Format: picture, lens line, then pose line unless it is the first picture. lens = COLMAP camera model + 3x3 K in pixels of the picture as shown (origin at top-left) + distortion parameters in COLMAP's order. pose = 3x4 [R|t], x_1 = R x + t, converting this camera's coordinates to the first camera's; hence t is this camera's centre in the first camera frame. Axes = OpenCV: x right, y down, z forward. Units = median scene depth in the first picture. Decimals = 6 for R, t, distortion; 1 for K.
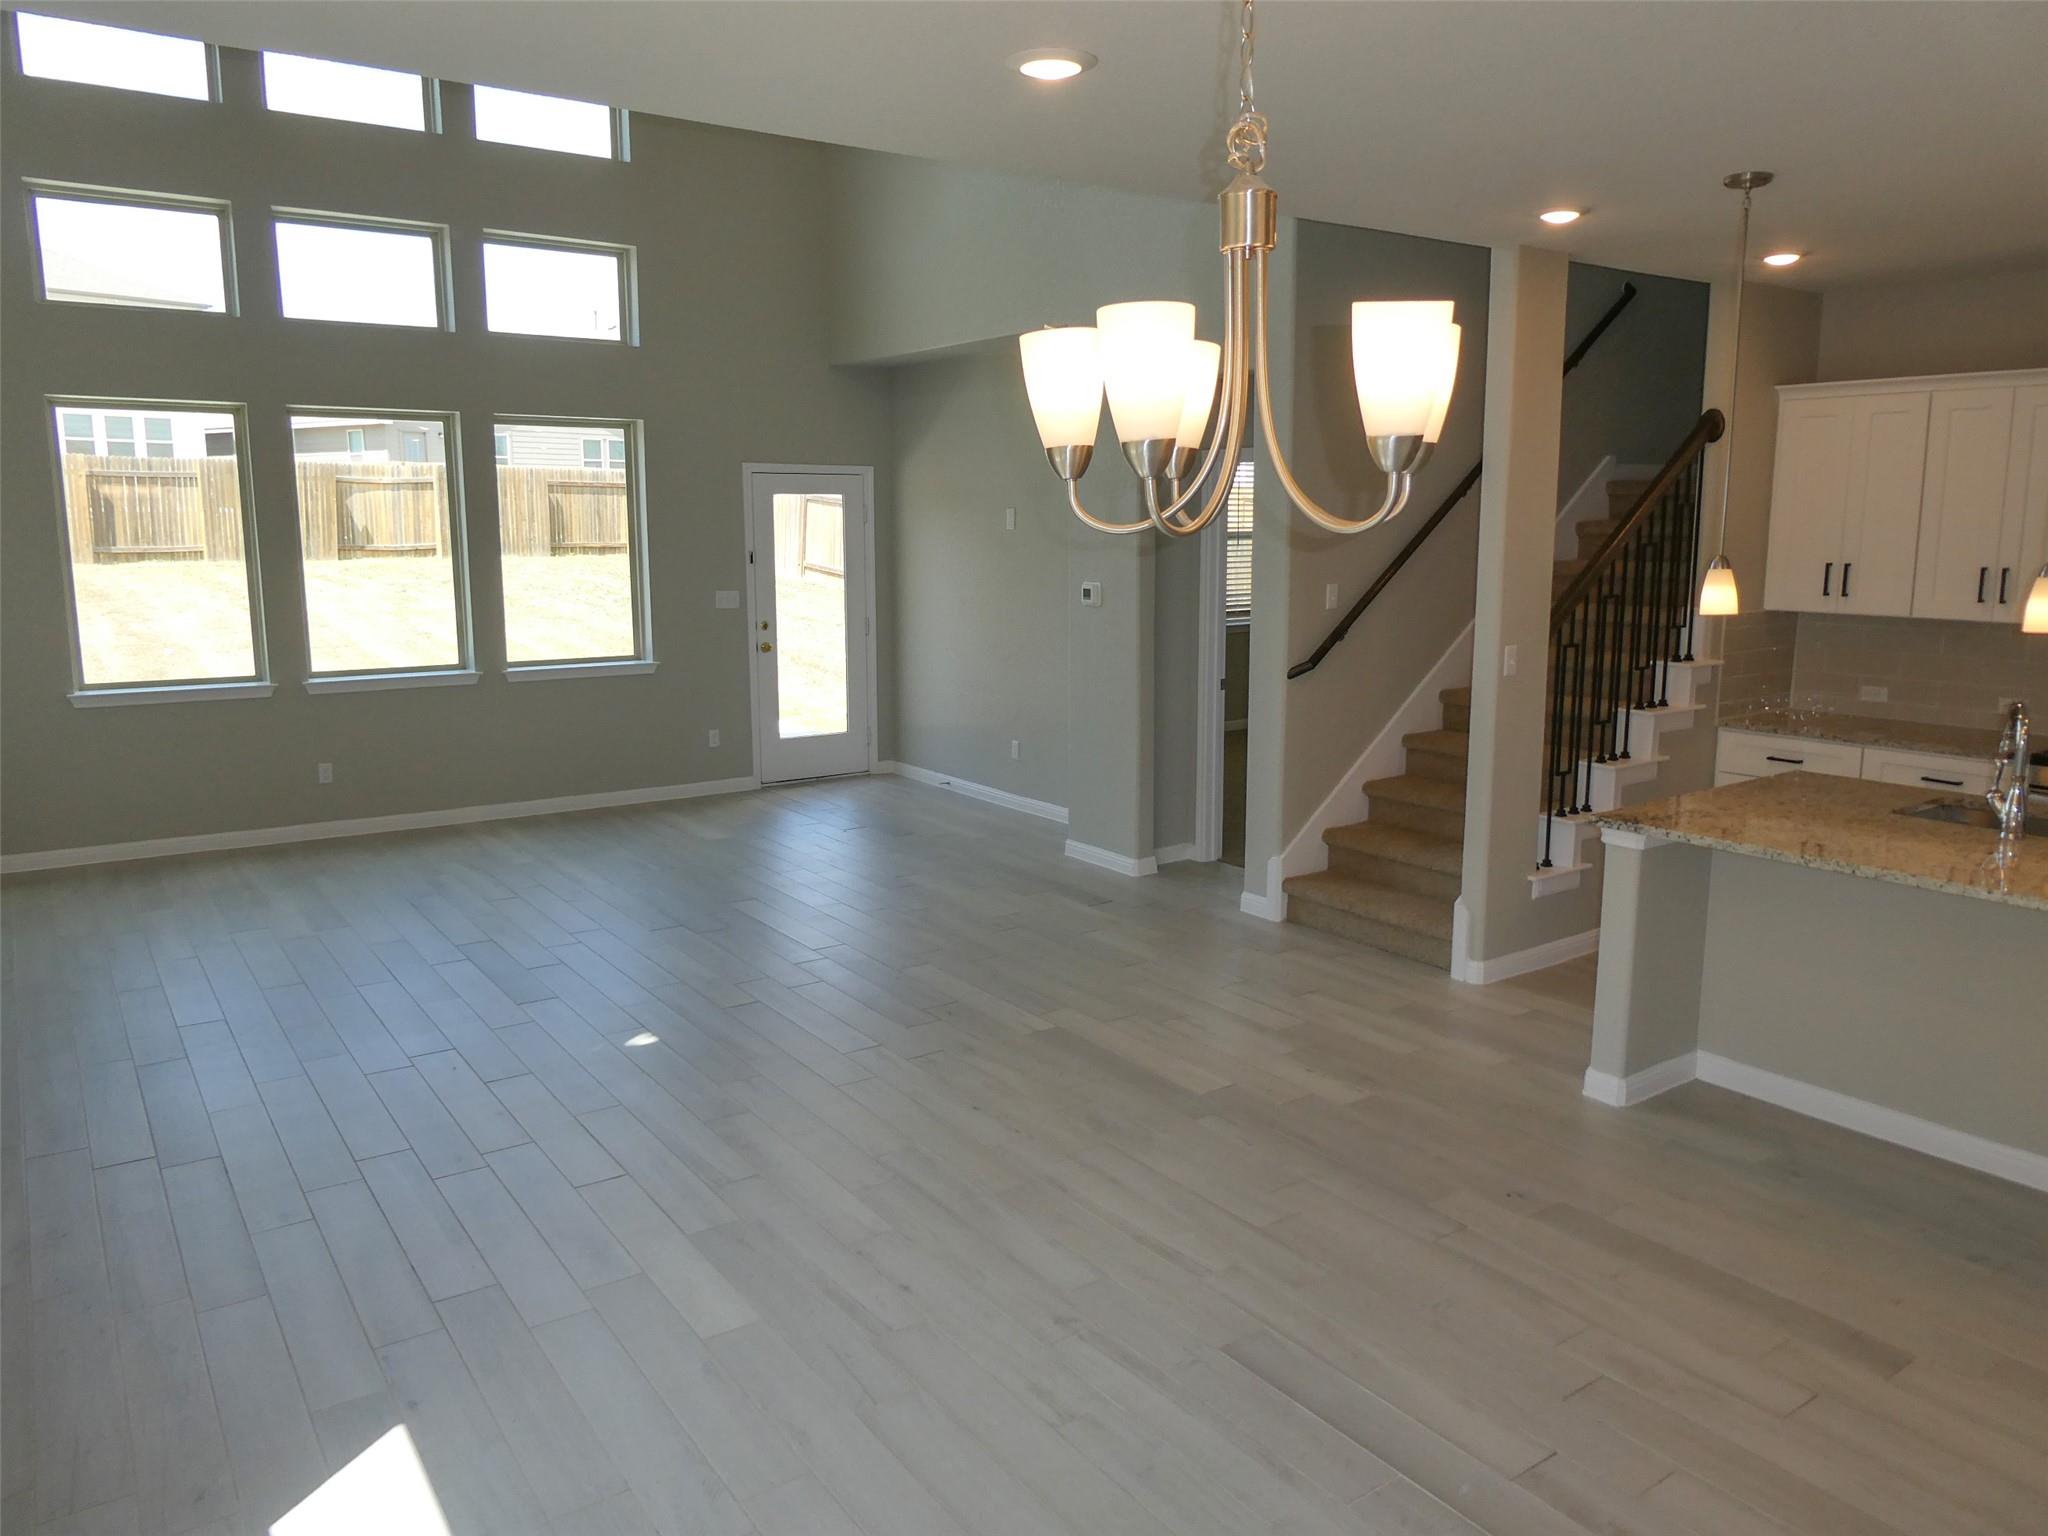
lens RADIAL K [[1447.9, 0, 1038.8], [0, 1447.9, 759.6], [0, 0, 1]] dist [-0.022453, 0.002551]
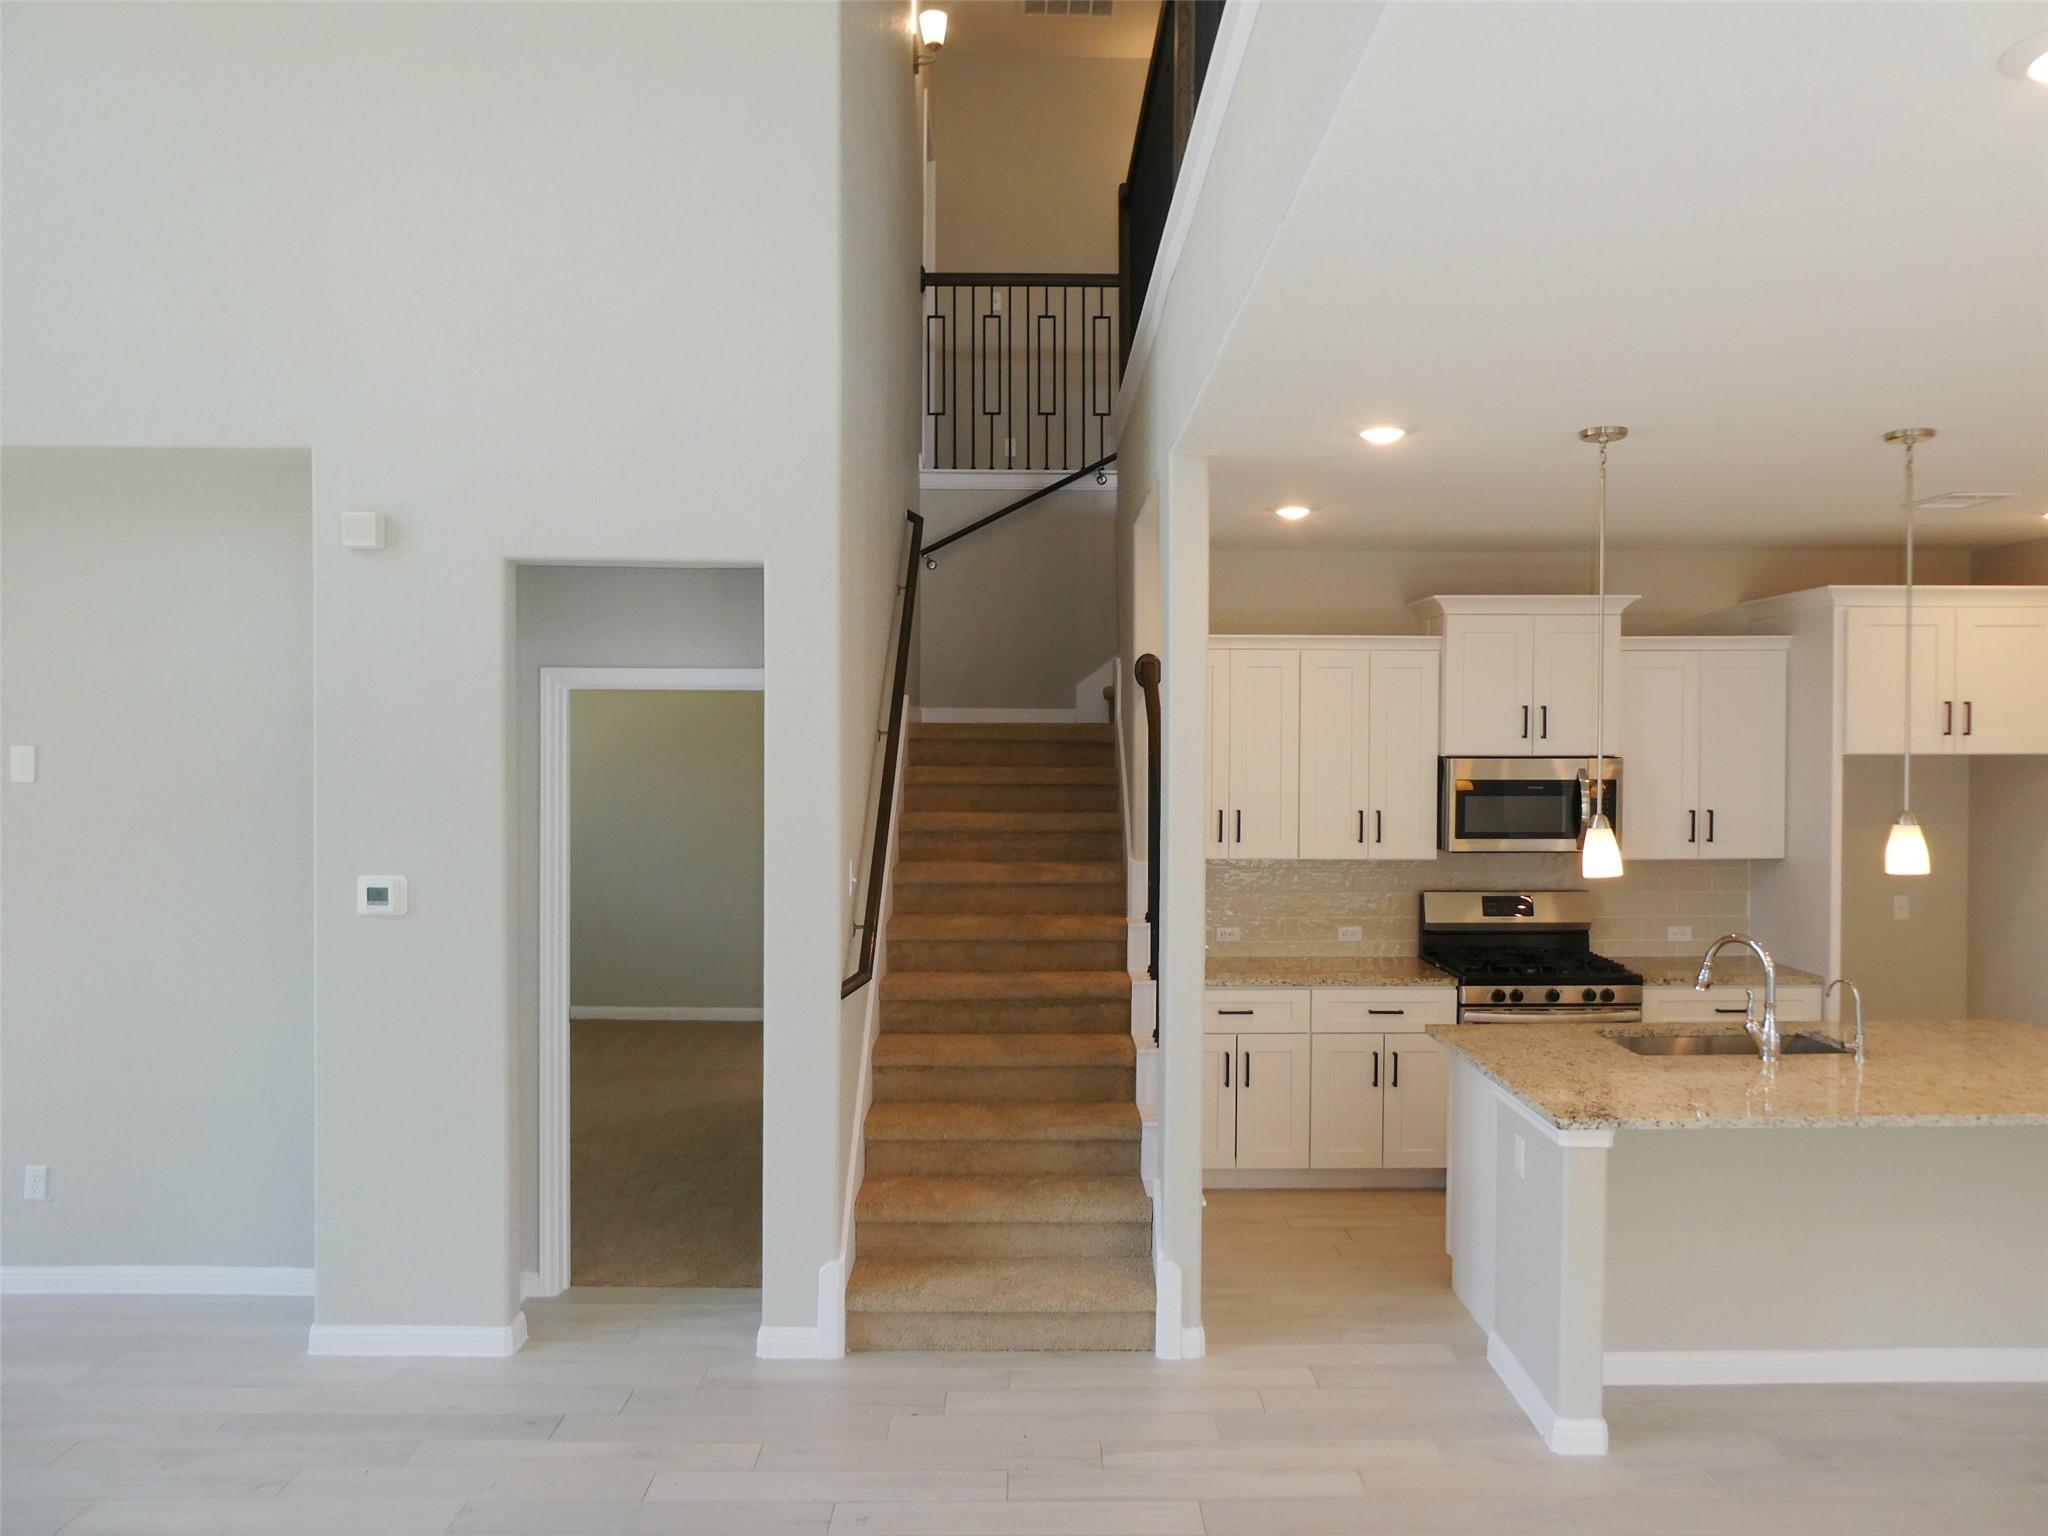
lens RADIAL K [[1447.9, 0, 1038.8], [0, 1447.9, 759.6], [0, 0, 1]] dist [-0.022453, 0.002551]
pose [[0.575948, -0.001210, 0.817485, -0.313993], [0.132727, 0.986869, -0.092050, -0.085001], [-0.806640, 0.161519, 0.568546, 0.465925]]
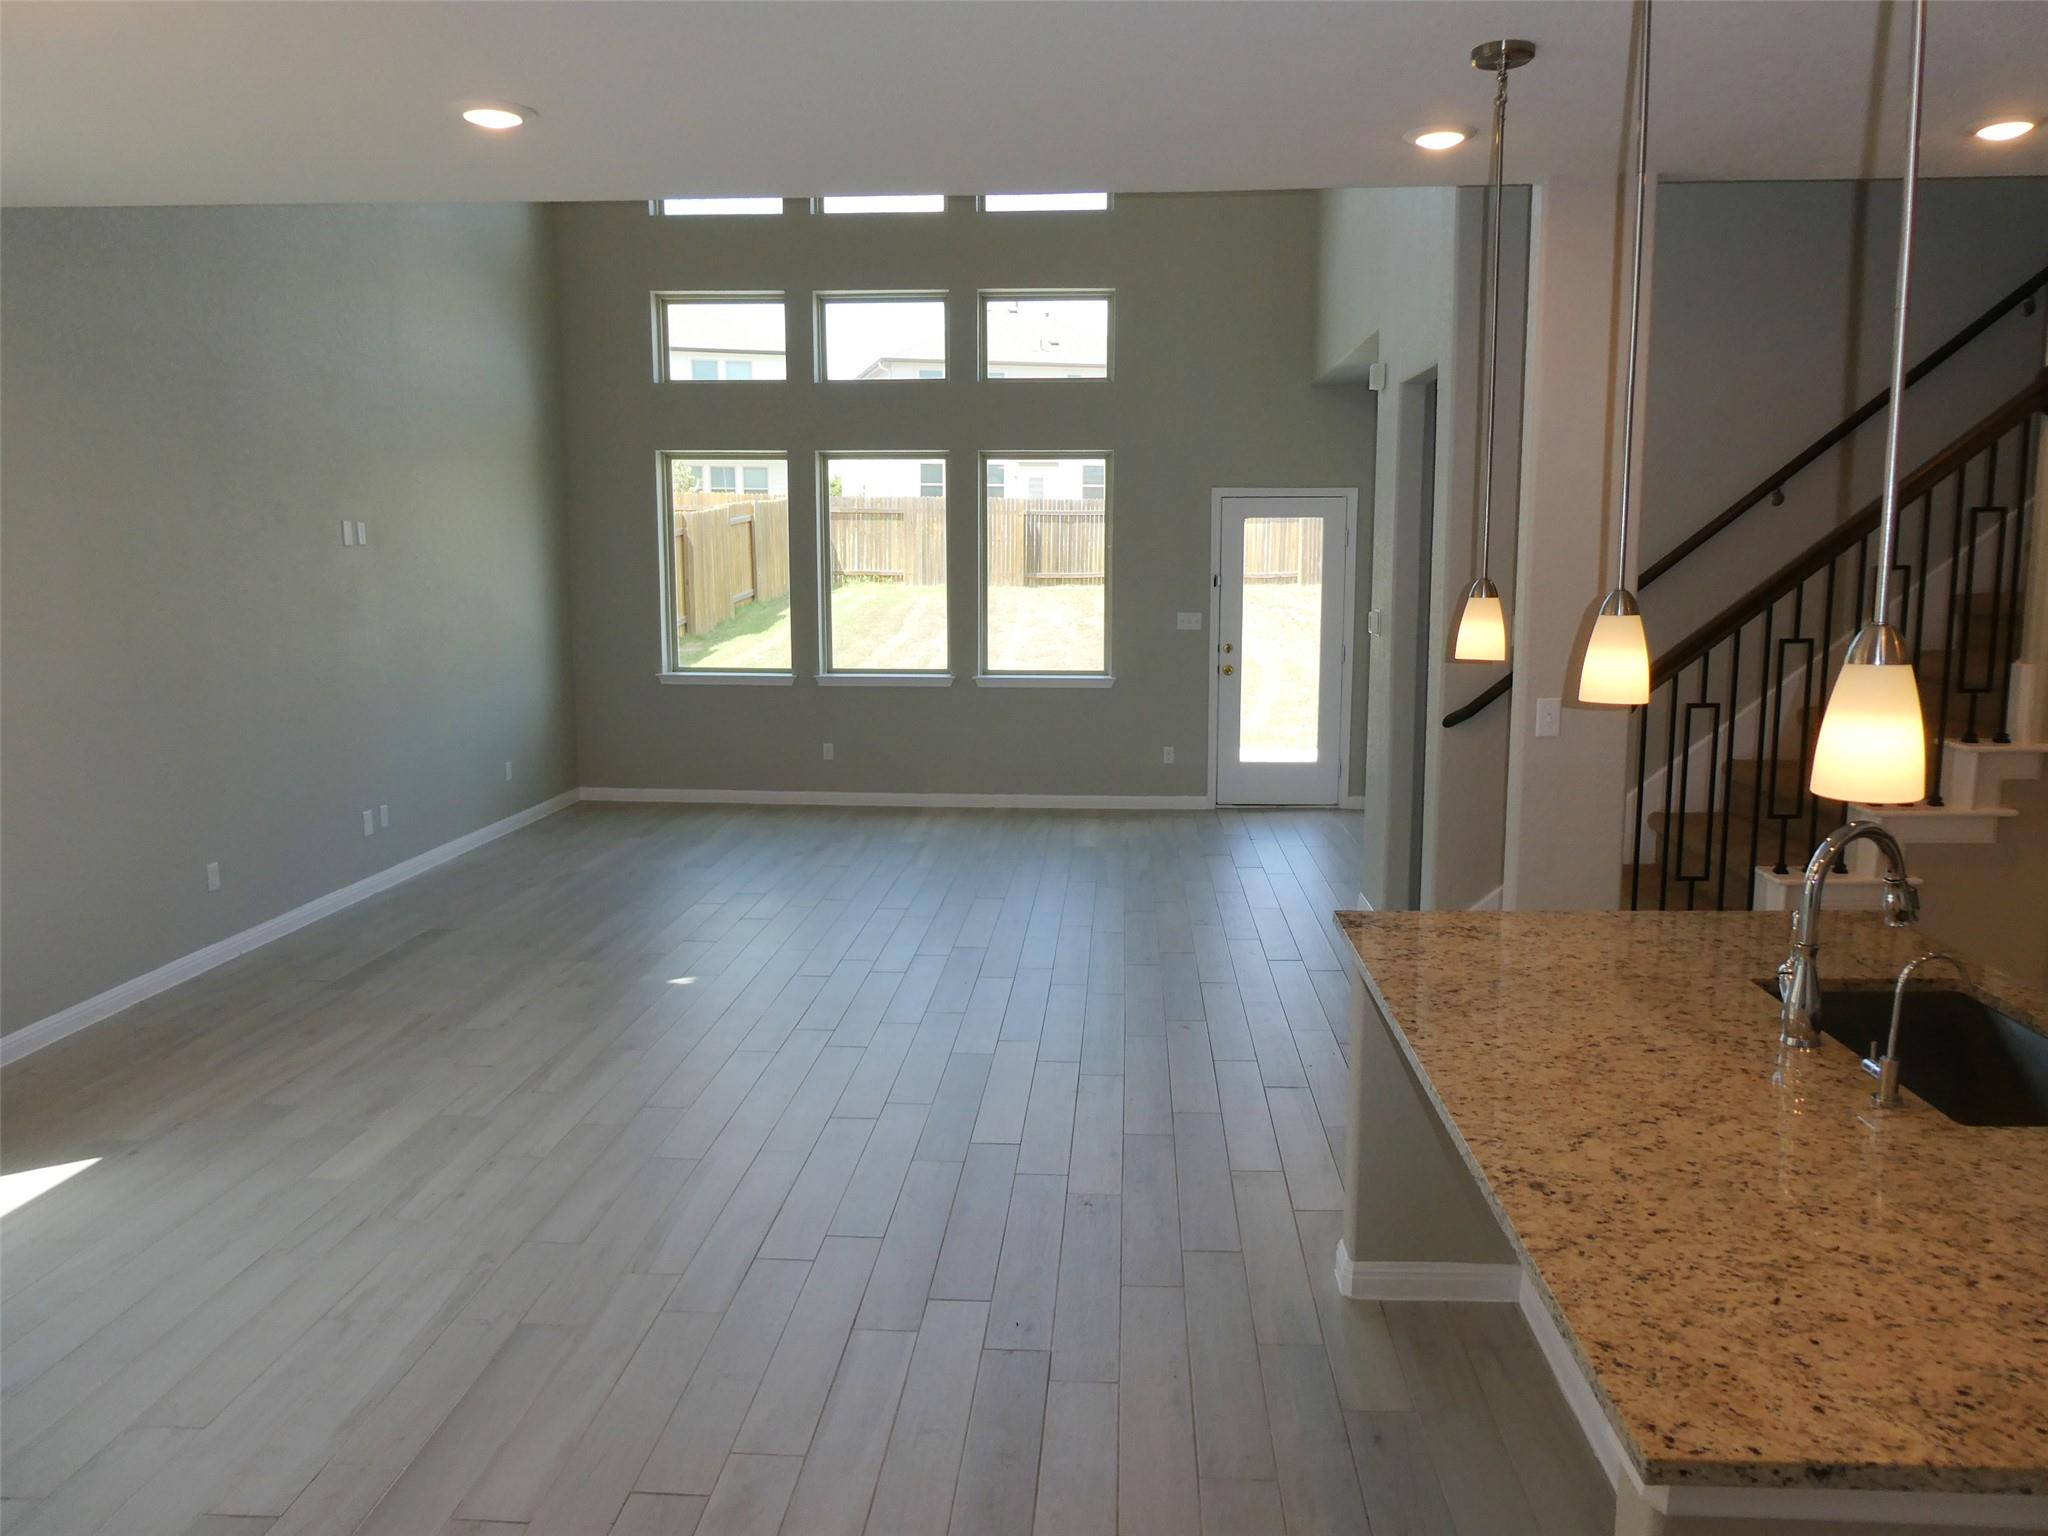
lens RADIAL K [[1447.9, 0, 1038.8], [0, 1447.9, 759.6], [0, 0, 1]] dist [-0.022453, 0.002551]
pose [[0.771035, 0.088951, -0.630549, 0.481666], [-0.102982, 0.994579, 0.014378, -0.022780], [0.628410, 0.053850, 0.776016, 0.190220]]
